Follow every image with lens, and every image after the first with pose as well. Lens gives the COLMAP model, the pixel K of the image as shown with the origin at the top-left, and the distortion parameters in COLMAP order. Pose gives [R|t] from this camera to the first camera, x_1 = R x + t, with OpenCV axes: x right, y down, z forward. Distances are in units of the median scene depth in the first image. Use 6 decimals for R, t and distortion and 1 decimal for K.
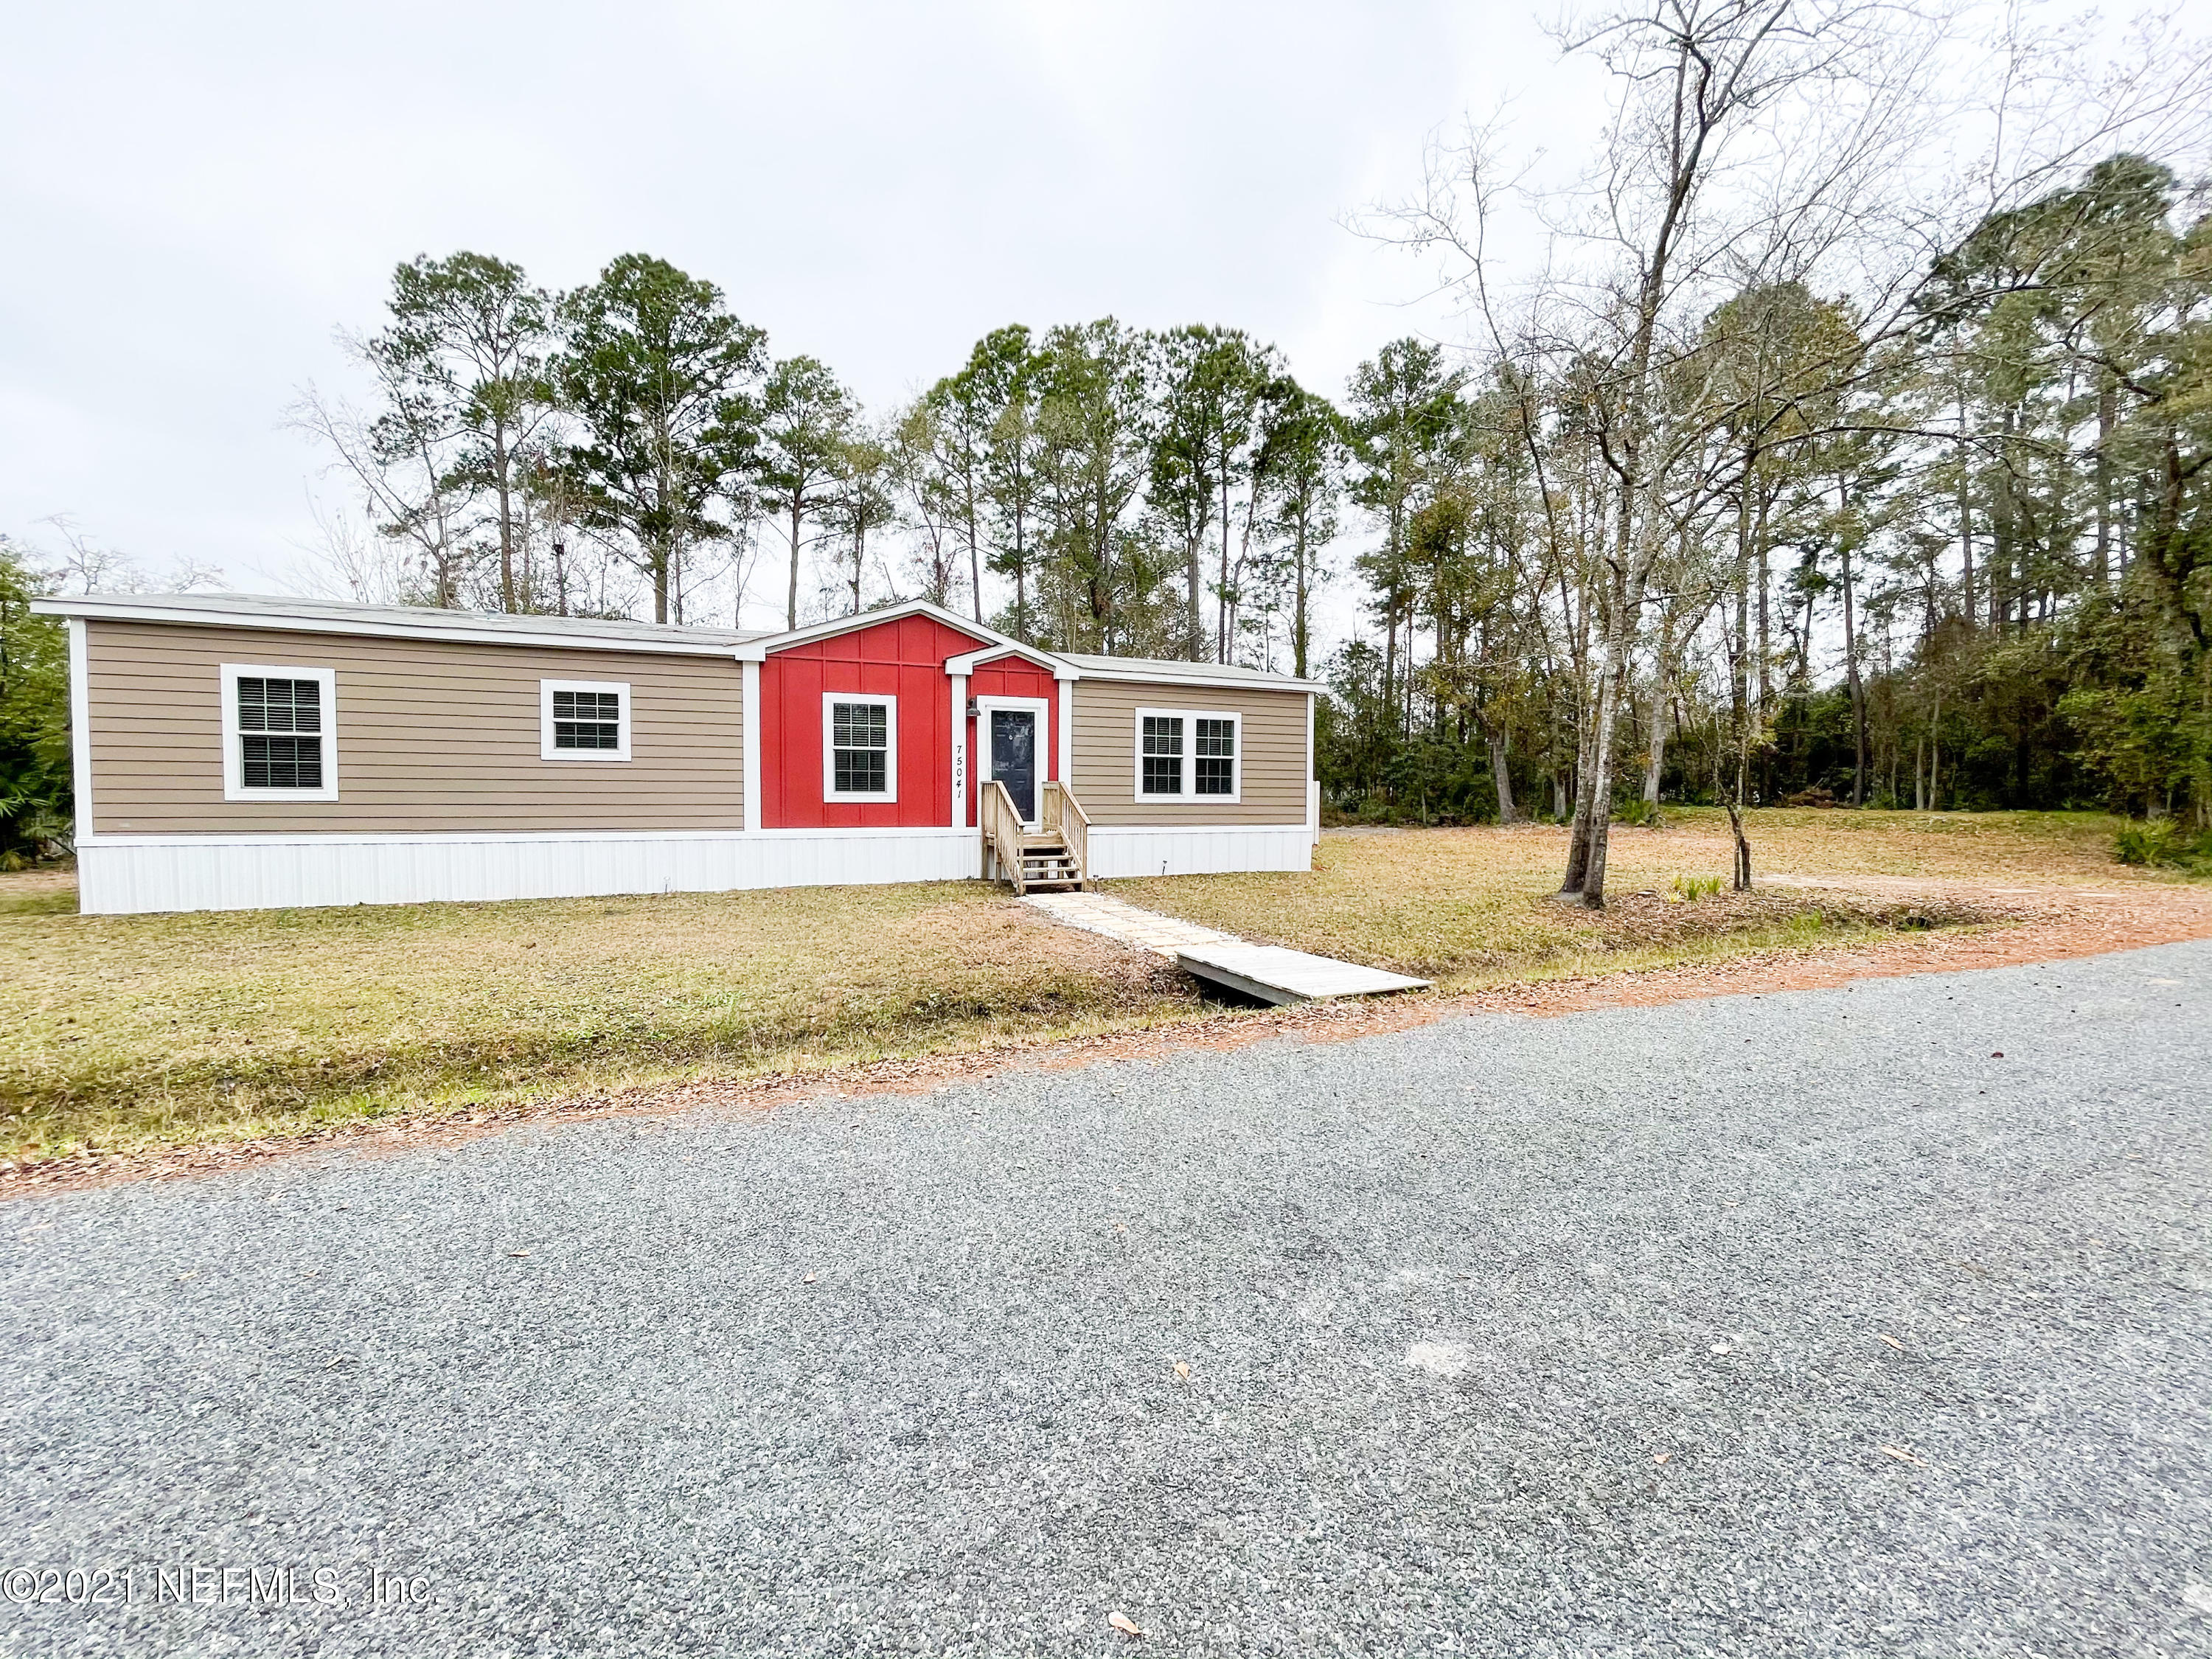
lens RADIAL K [[896.4, 0, 1105.3], [0, 896.4, 833.0], [0, 0, 1]] dist [-0.003307, 0.001509]
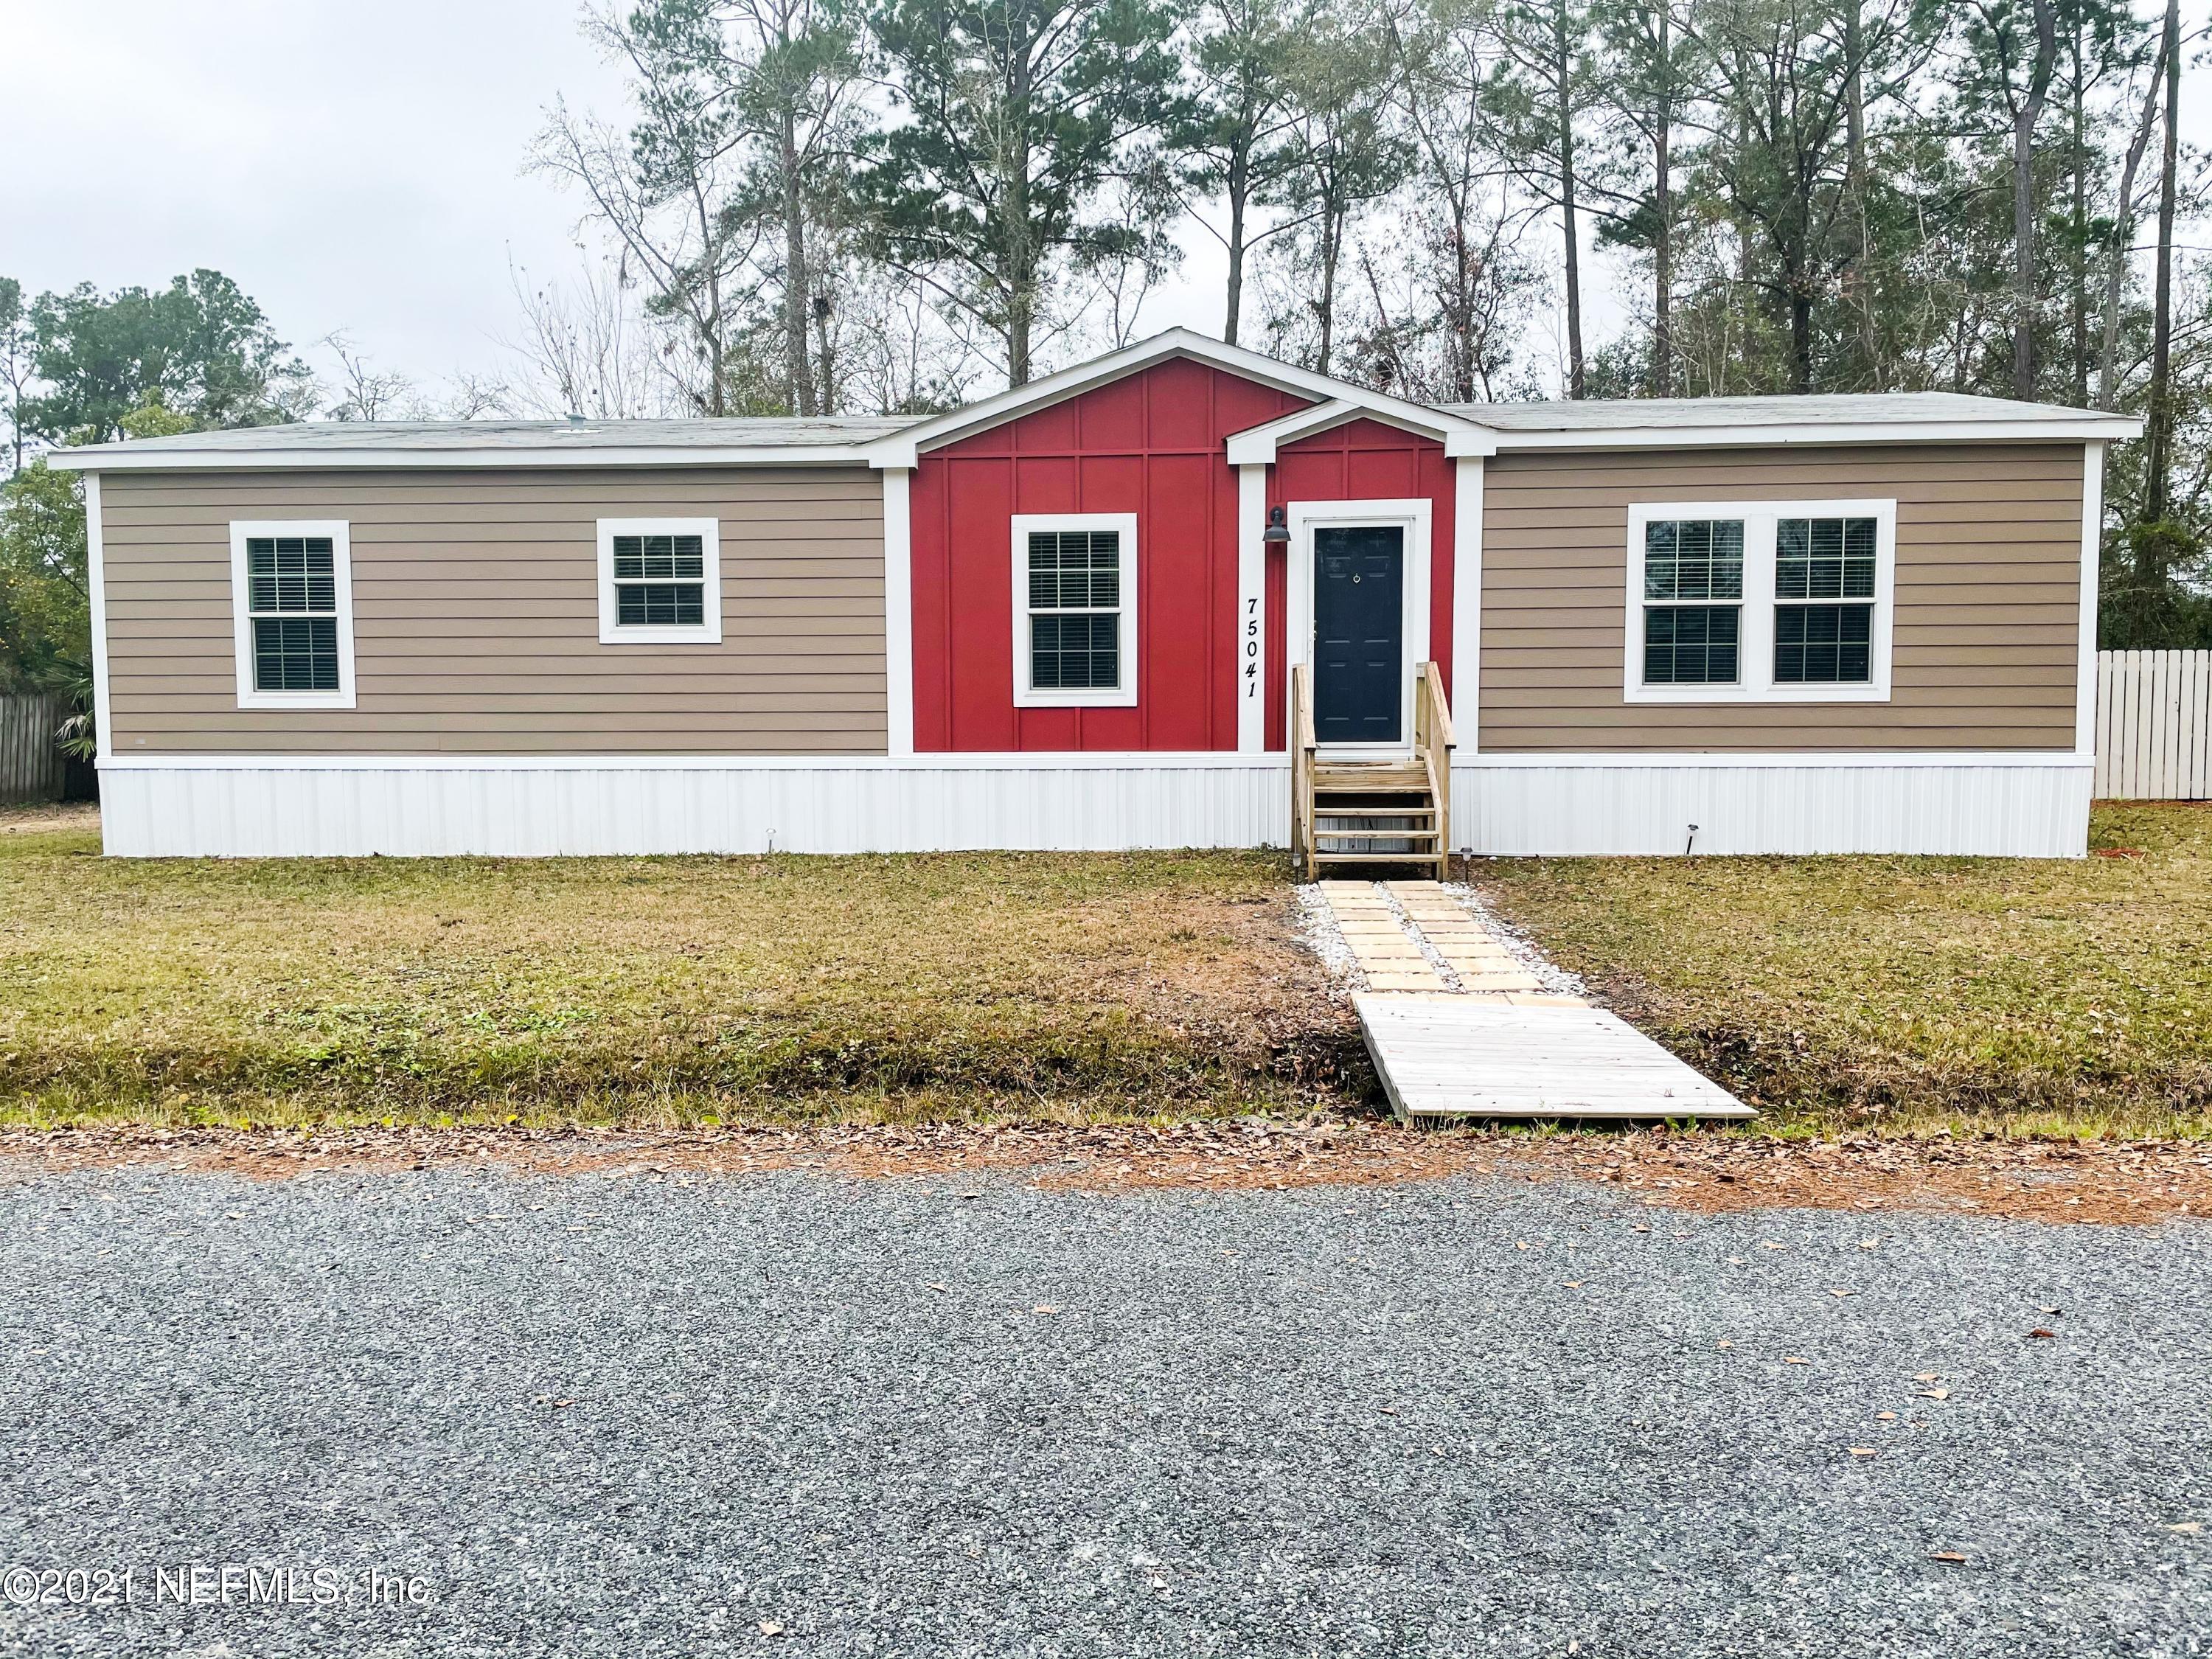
lens RADIAL K [[1663.3, 0, 1106.1], [0, 1663.3, 830.9], [0, 0, 1]] dist [0.047256, -0.015835]
pose [[0.888949, 0.026794, -0.457222, 0.218309], [-0.008832, 0.999105, 0.041376, 0.000523], [0.457921, -0.032743, 0.888390, 0.069110]]
